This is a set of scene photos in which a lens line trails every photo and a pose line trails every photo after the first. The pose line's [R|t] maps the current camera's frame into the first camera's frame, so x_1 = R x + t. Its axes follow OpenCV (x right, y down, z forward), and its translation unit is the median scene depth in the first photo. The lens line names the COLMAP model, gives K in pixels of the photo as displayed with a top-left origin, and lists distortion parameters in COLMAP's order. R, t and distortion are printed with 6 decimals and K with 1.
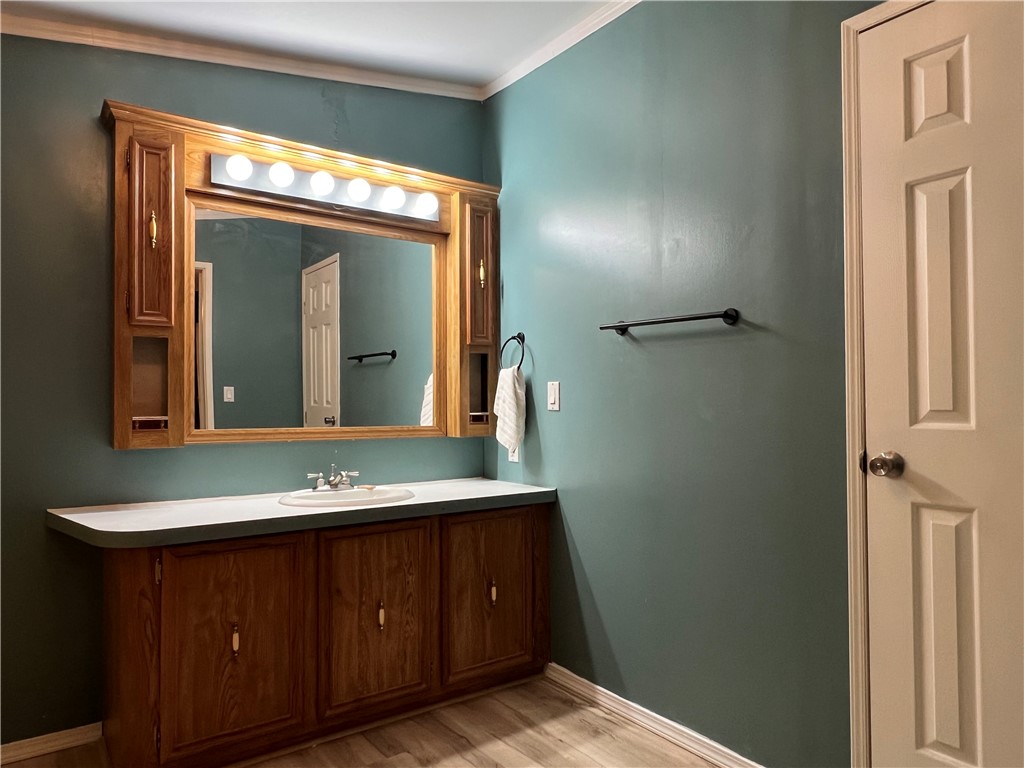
lens RADIAL K [[663.1, 0, 512.0], [0, 663.1, 384.0], [0, 0, 1]] dist [-0.002195, -0.002520]
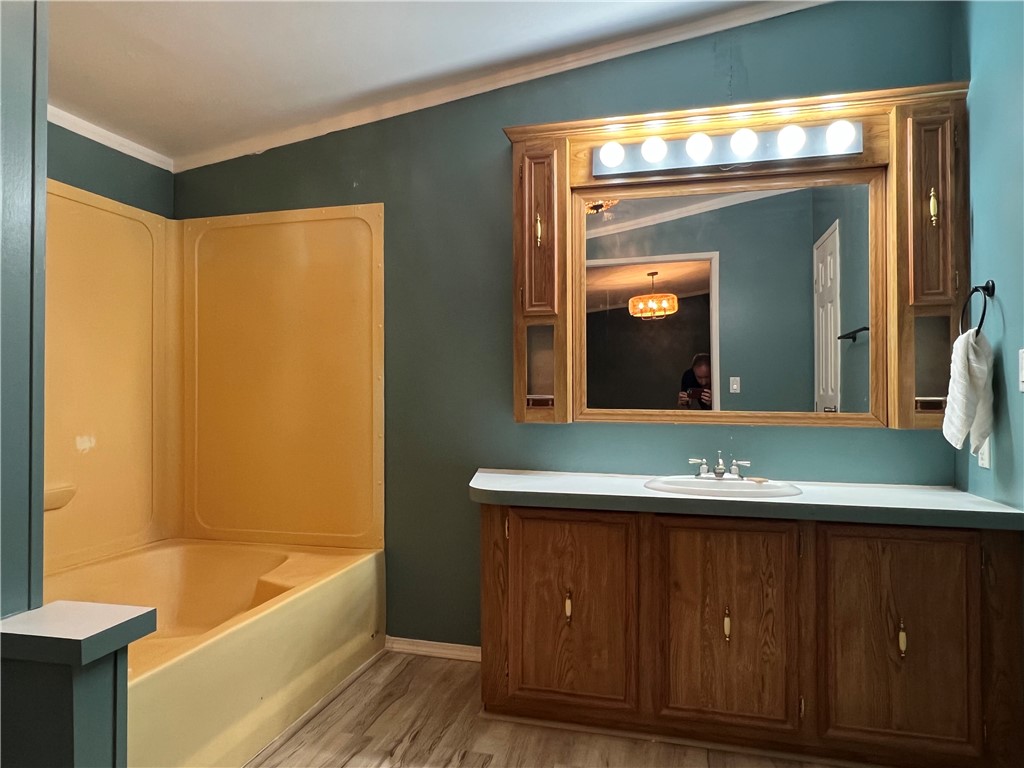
lens RADIAL K [[676.4, 0, 512.0], [0, 676.4, 384.0], [0, 0, 1]] dist [-0.001193, -0.001283]
pose [[0.635247, -0.010633, -0.772236, 0.298117], [0.015832, 0.999874, -0.000743, 0.028004], [0.772147, -0.011754, 0.635336, 0.210573]]
